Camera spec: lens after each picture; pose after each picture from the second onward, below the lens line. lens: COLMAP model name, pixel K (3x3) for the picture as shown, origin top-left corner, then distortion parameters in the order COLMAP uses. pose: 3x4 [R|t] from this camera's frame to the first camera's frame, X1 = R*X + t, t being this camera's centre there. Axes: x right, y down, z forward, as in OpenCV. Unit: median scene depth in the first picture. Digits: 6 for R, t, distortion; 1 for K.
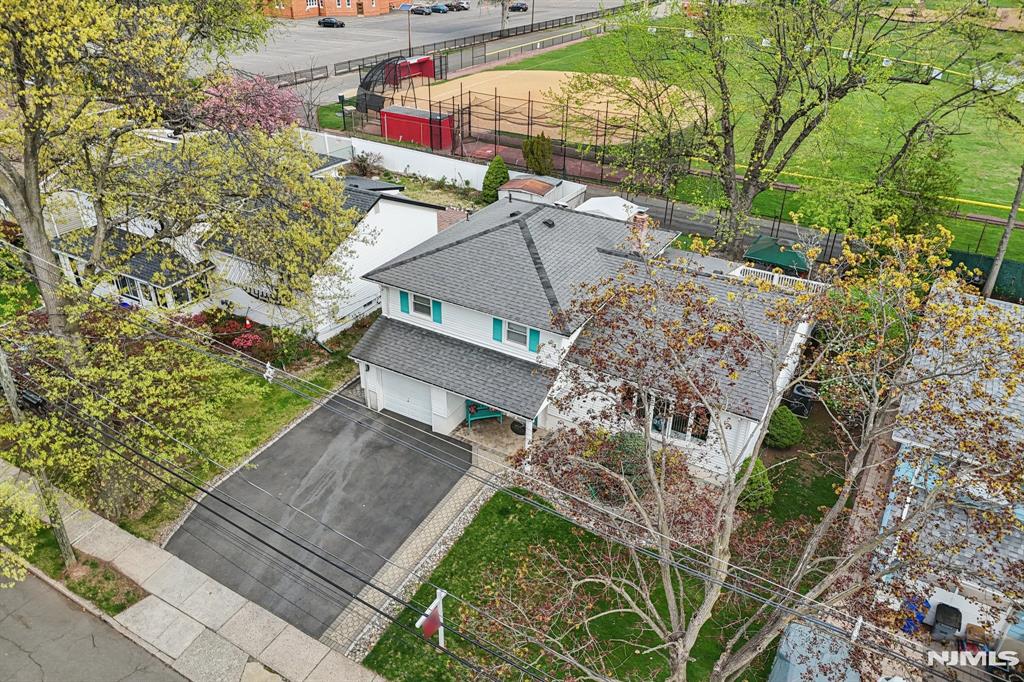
lens RADIAL K [[747.9, 0, 507.1], [0, 747.9, 338.6], [0, 0, 1]] dist [0.062095, -0.060823]
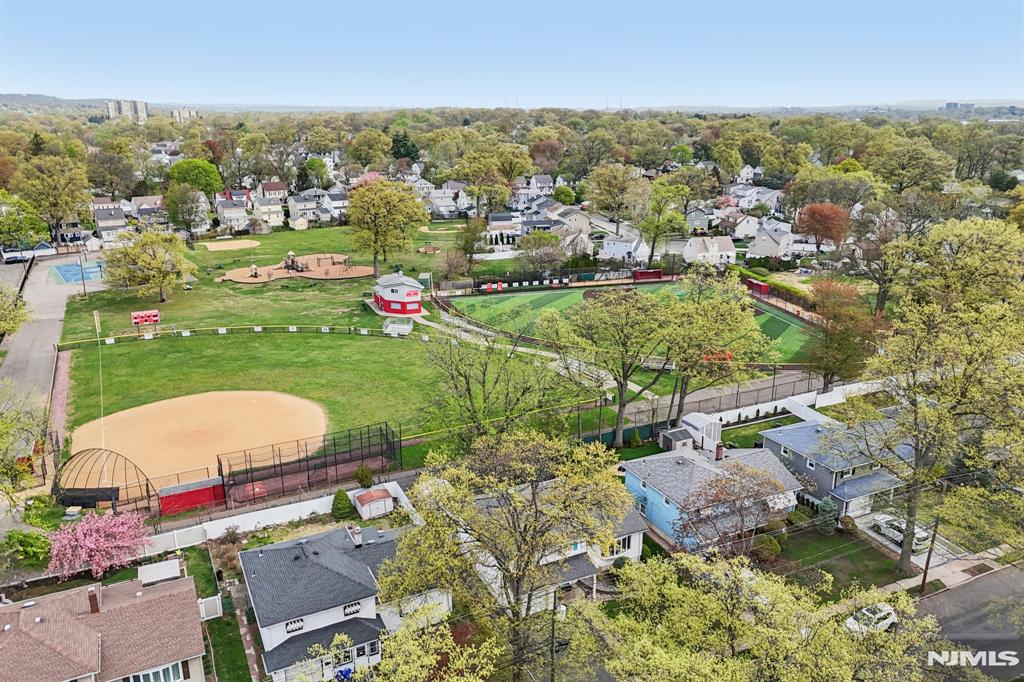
lens RADIAL K [[747.9, 0, 506.2], [0, 747.9, 340.7], [0, 0, 1]] dist [0.062095, -0.060823]
pose [[0.559699, -0.253571, 0.788948, -1.676320], [0.433613, 0.900918, -0.018056, -0.589217], [-0.706199, 0.352204, 0.614194, -0.518856]]
